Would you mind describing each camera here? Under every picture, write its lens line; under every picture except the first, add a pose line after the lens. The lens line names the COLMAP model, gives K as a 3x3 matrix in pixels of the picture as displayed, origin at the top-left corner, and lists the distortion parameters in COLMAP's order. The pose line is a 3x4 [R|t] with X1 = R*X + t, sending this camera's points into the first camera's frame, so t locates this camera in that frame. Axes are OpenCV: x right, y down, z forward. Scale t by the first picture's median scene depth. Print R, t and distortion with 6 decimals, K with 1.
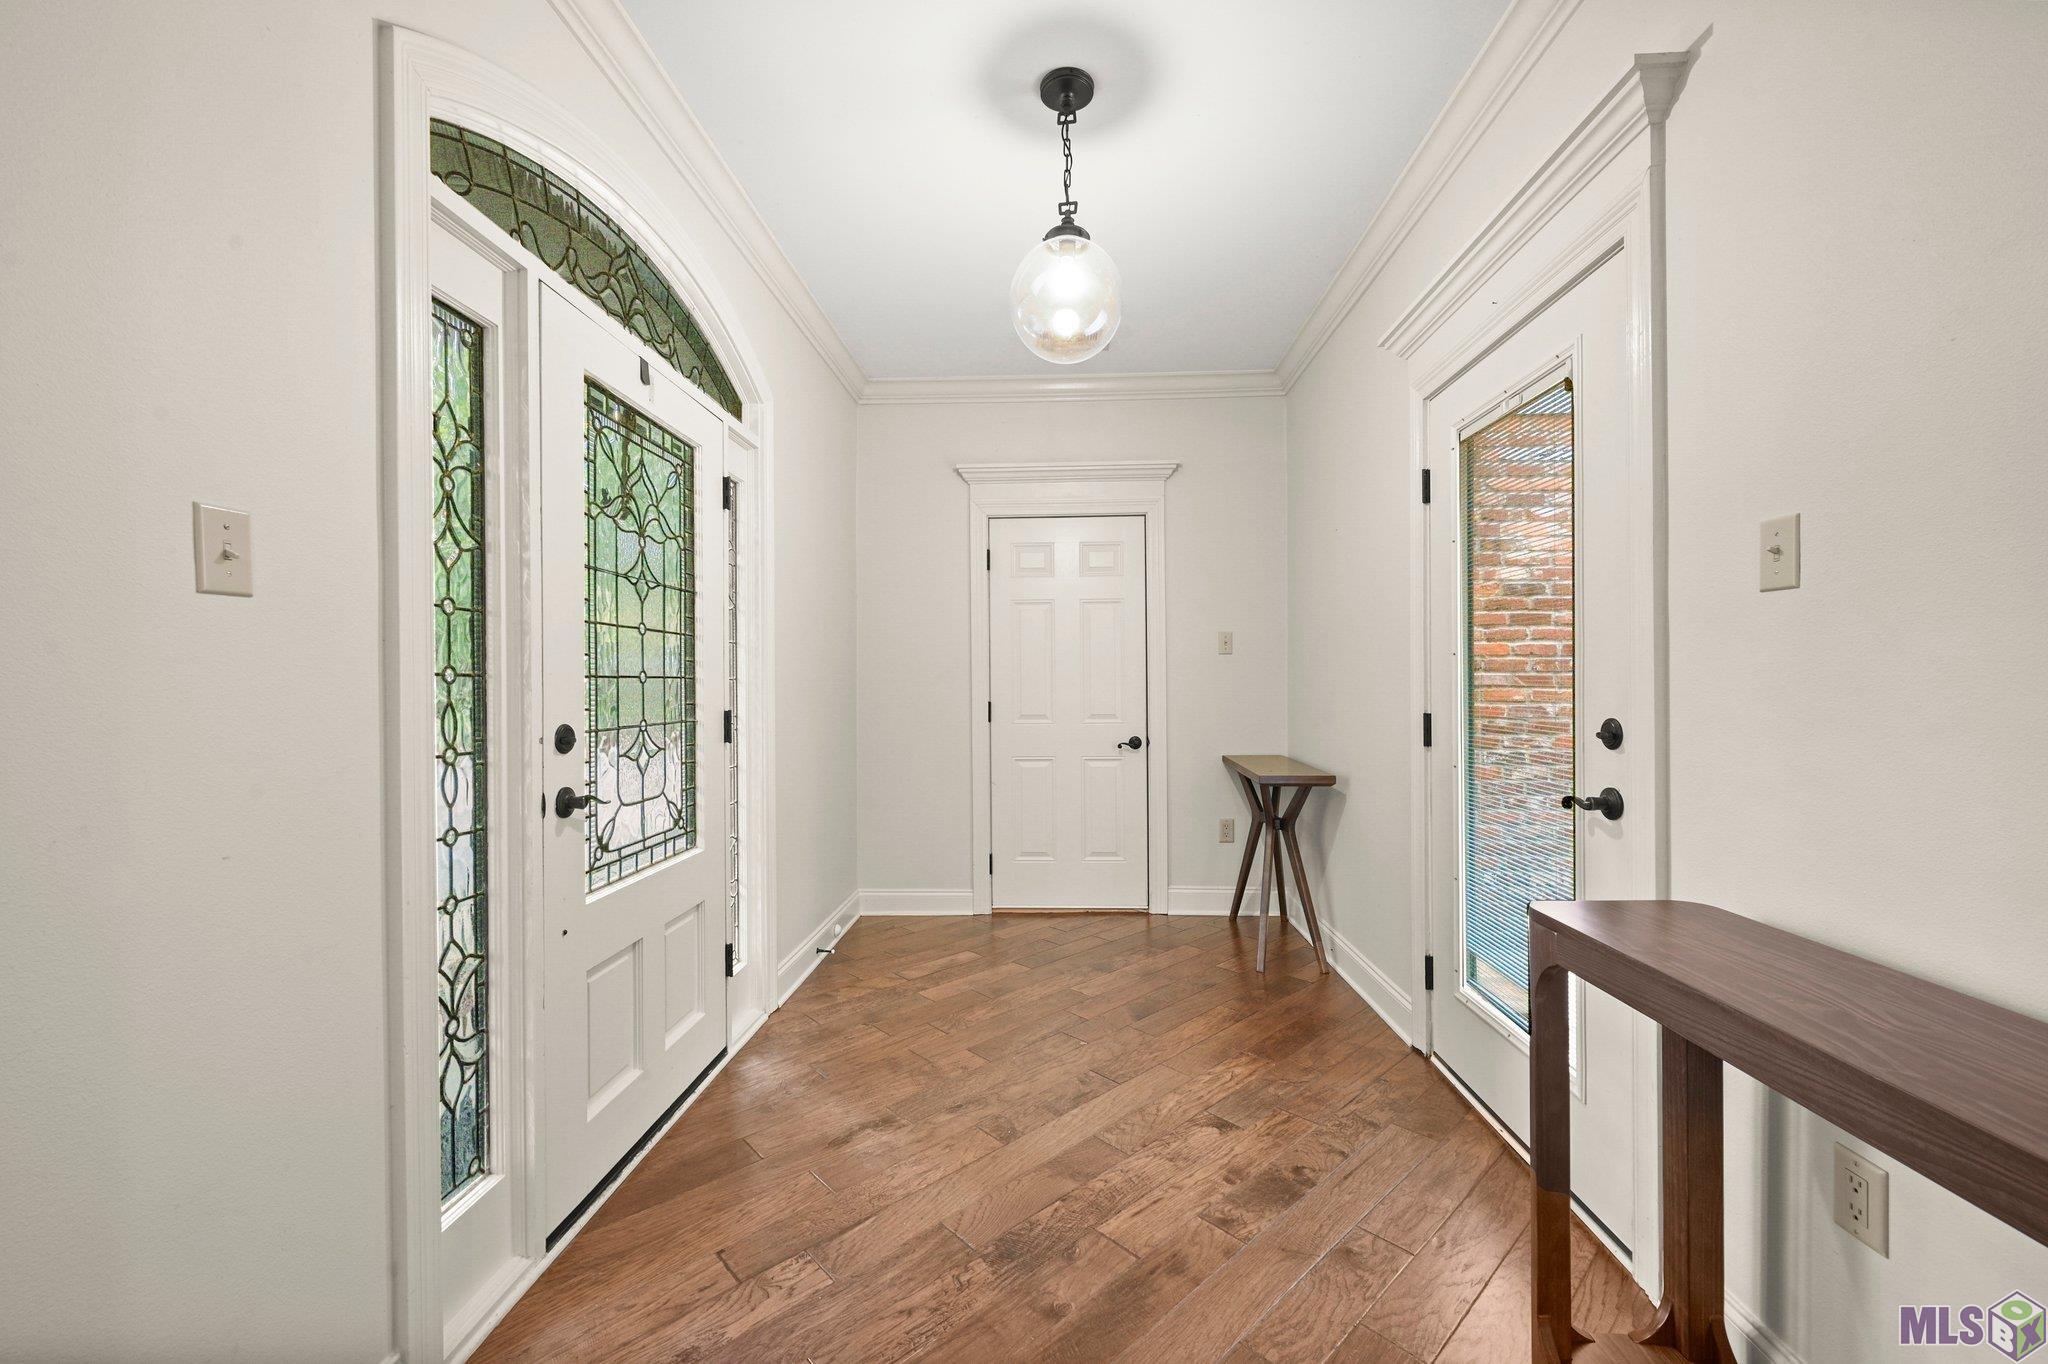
lens RADIAL K [[822.9, 0, 1022.6], [0, 822.9, 681.2], [0, 0, 1]] dist [0.003572, 0.000505]
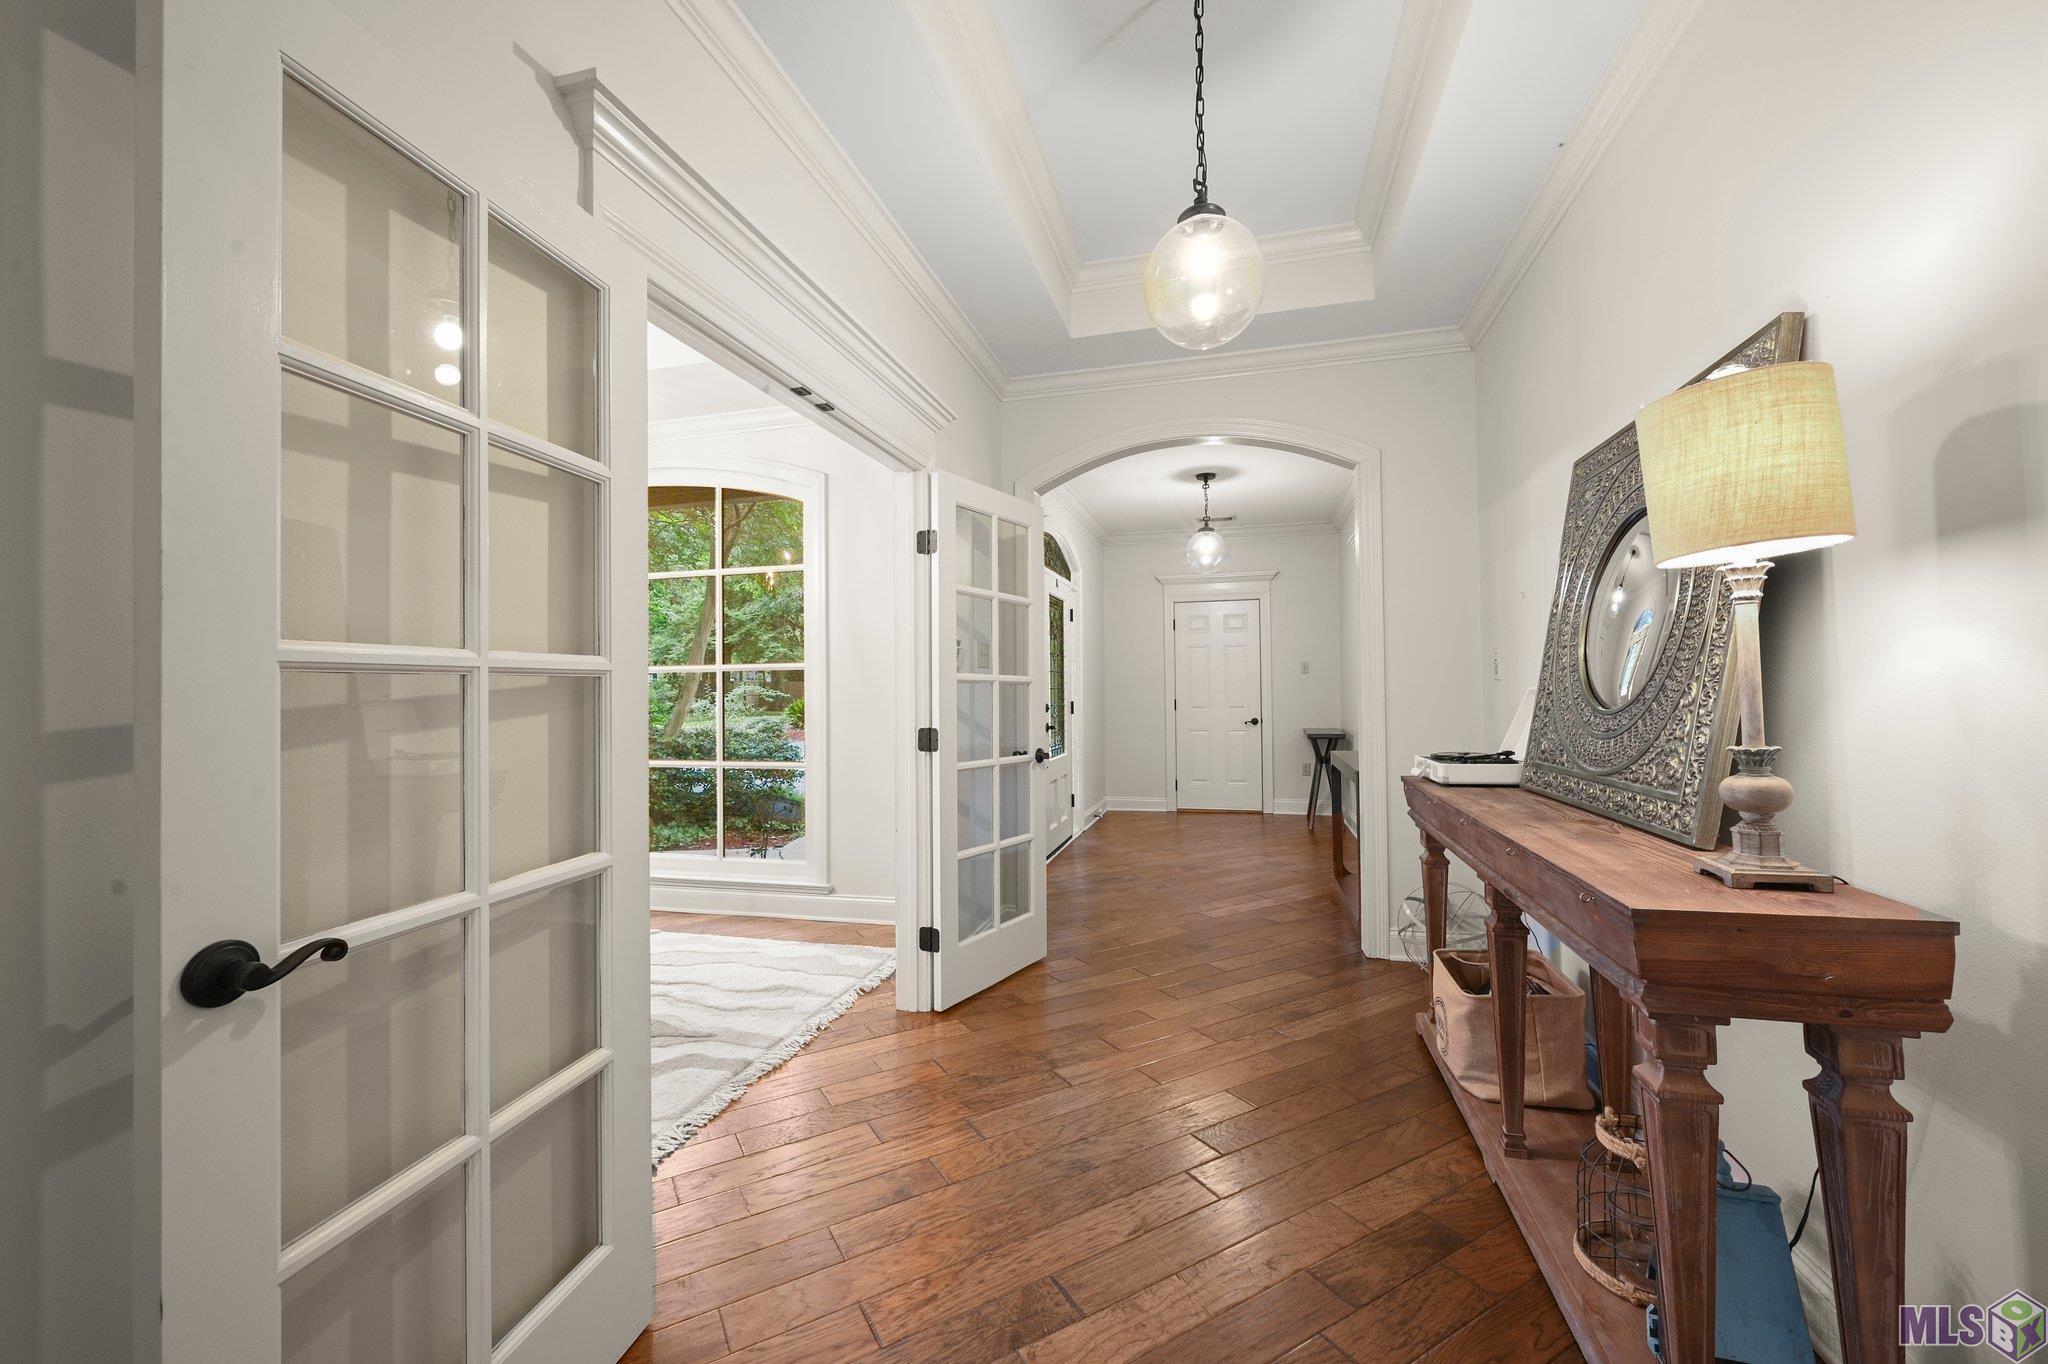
lens RADIAL K [[822.9, 0, 1024.9], [0, 822.9, 679.9], [0, 0, 1]] dist [0.003572, 0.000505]
pose [[0.978198, -0.004647, -0.207621, 0.015304], [0.003569, 0.999978, -0.005564, -0.010893], [0.207643, 0.004702, 0.978193, -0.940081]]
